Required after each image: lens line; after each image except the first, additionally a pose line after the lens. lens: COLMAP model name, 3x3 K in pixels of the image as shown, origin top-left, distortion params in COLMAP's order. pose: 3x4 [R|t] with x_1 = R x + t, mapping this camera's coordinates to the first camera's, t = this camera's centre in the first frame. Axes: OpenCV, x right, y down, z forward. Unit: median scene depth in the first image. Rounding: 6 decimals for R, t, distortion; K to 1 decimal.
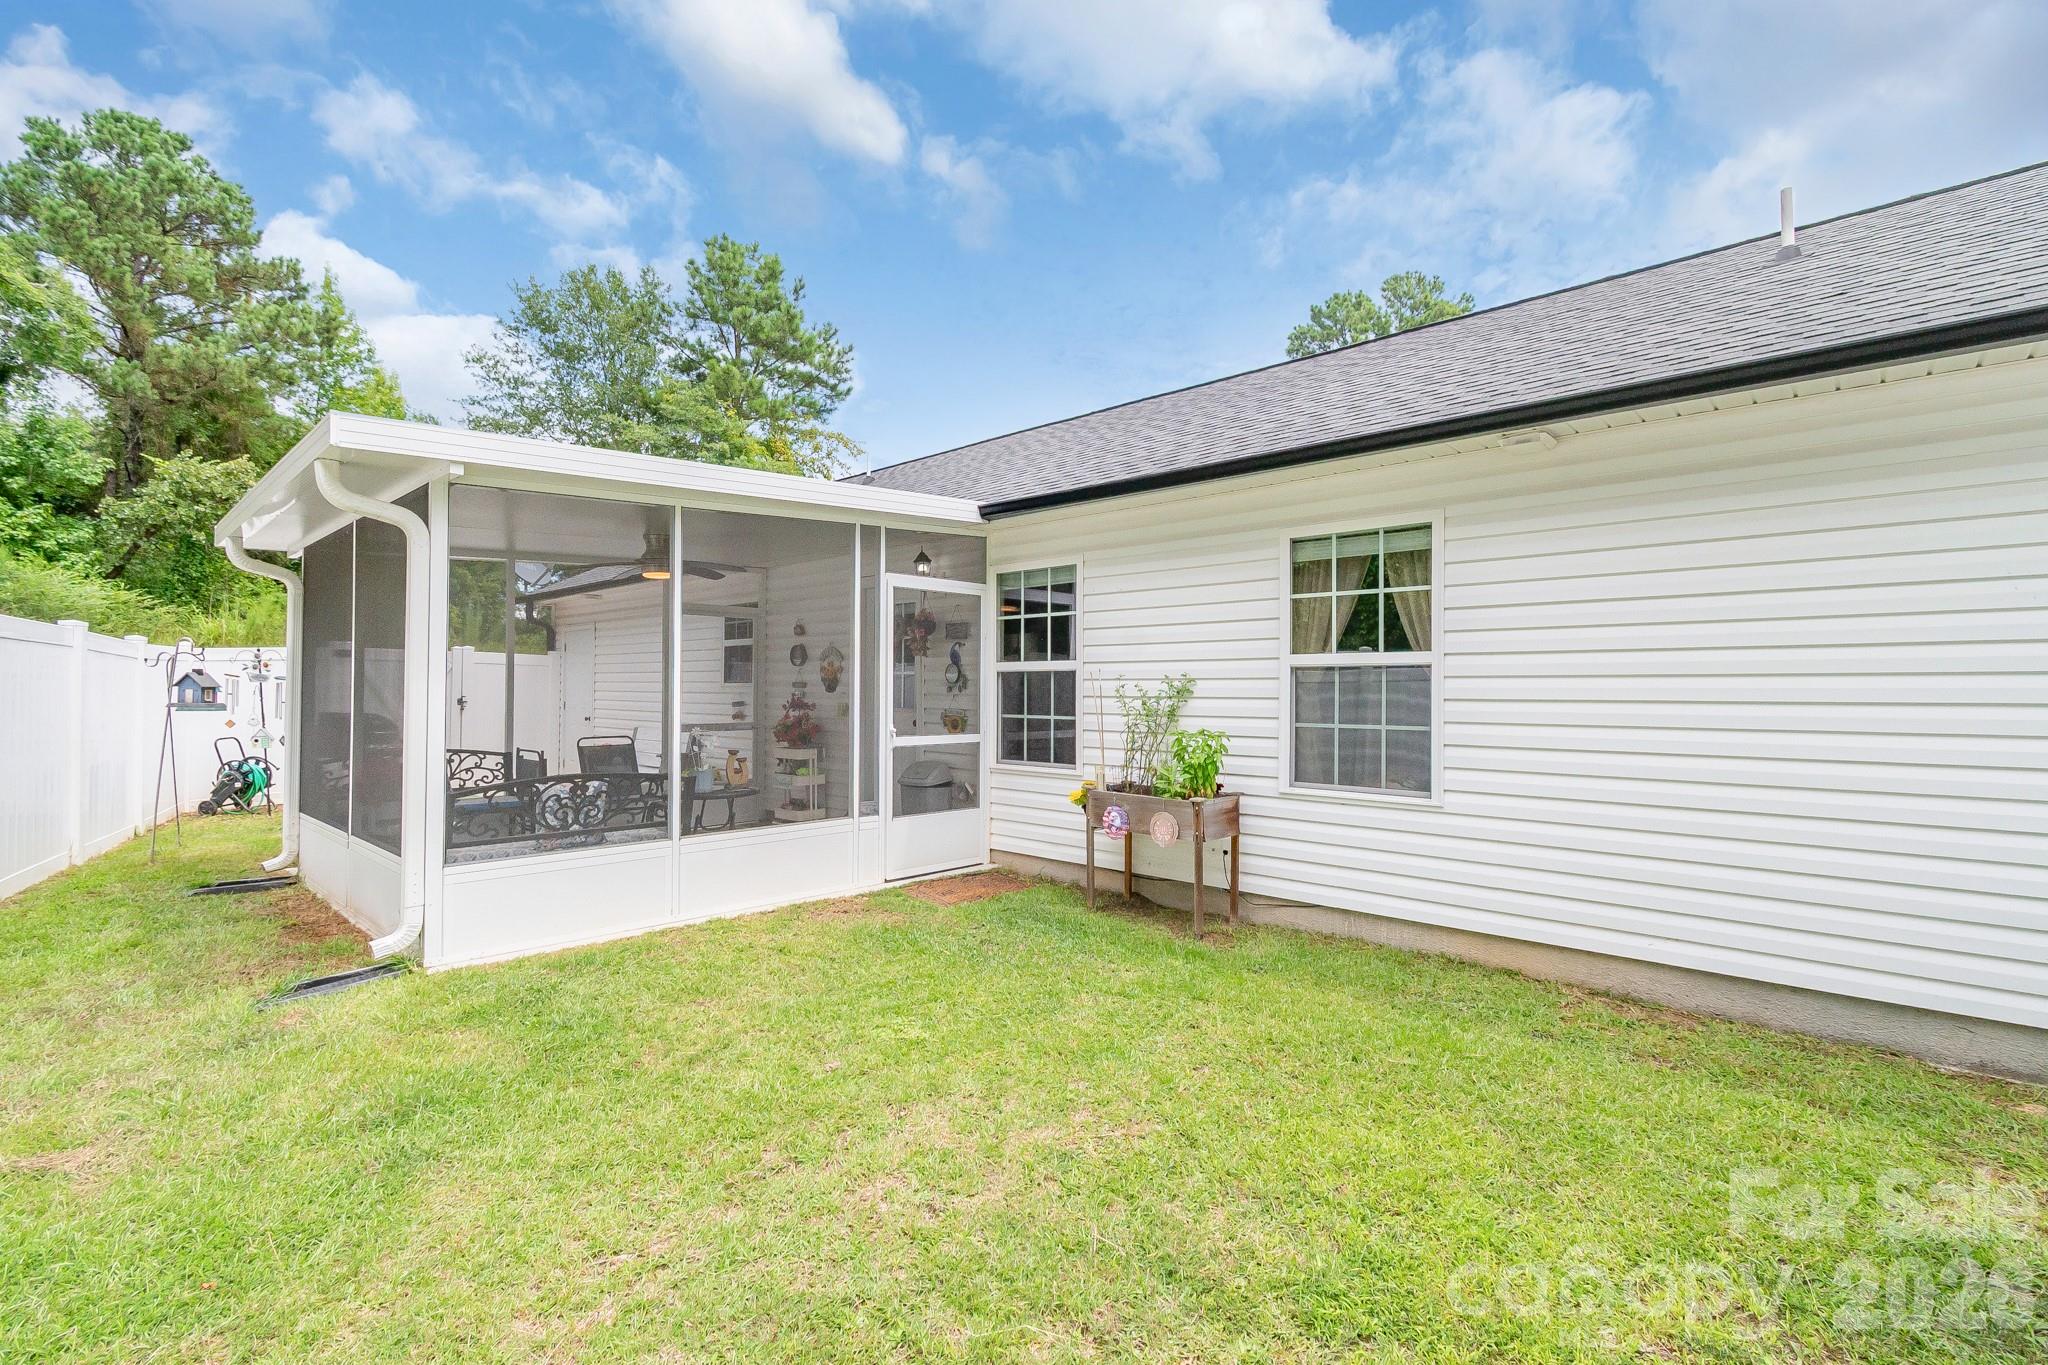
lens RADIAL K [[902.9, 0, 1024.0], [0, 902.9, 682.5], [0, 0, 1]] dist [0.001172, 0.000340]
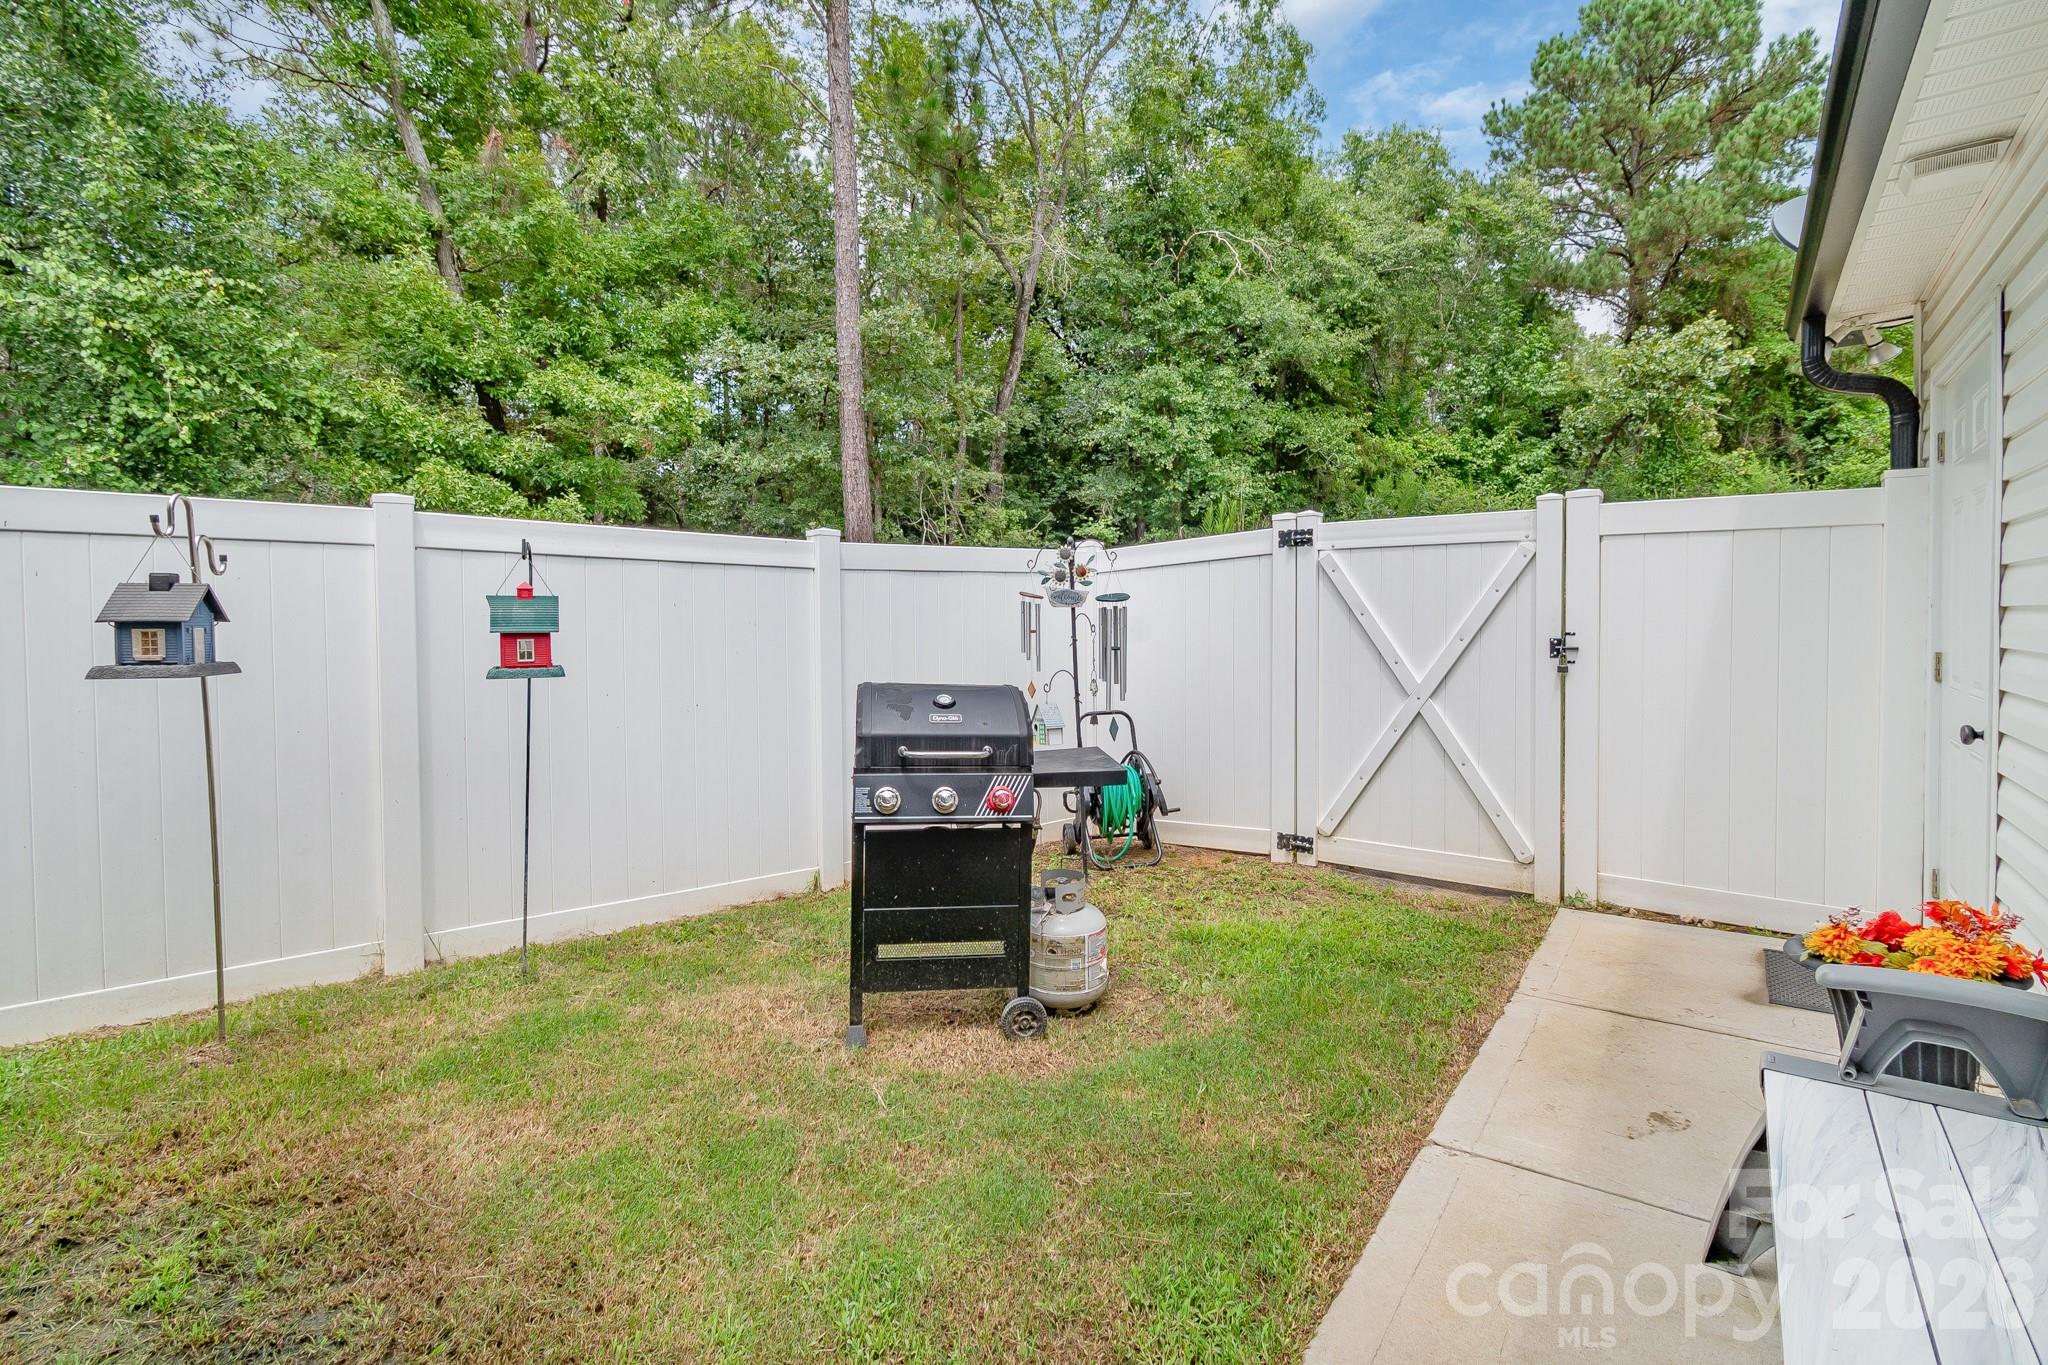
lens RADIAL K [[951.9, 0, 1030.8], [0, 951.9, 630.7], [0, 0, 1]] dist [0.011448, -0.000092]
pose [[0.111077, -0.004954, -0.993799, -0.146269], [0.025148, 0.999681, -0.002173, 0.005297], [0.993494, -0.024751, 0.111167, 0.391121]]
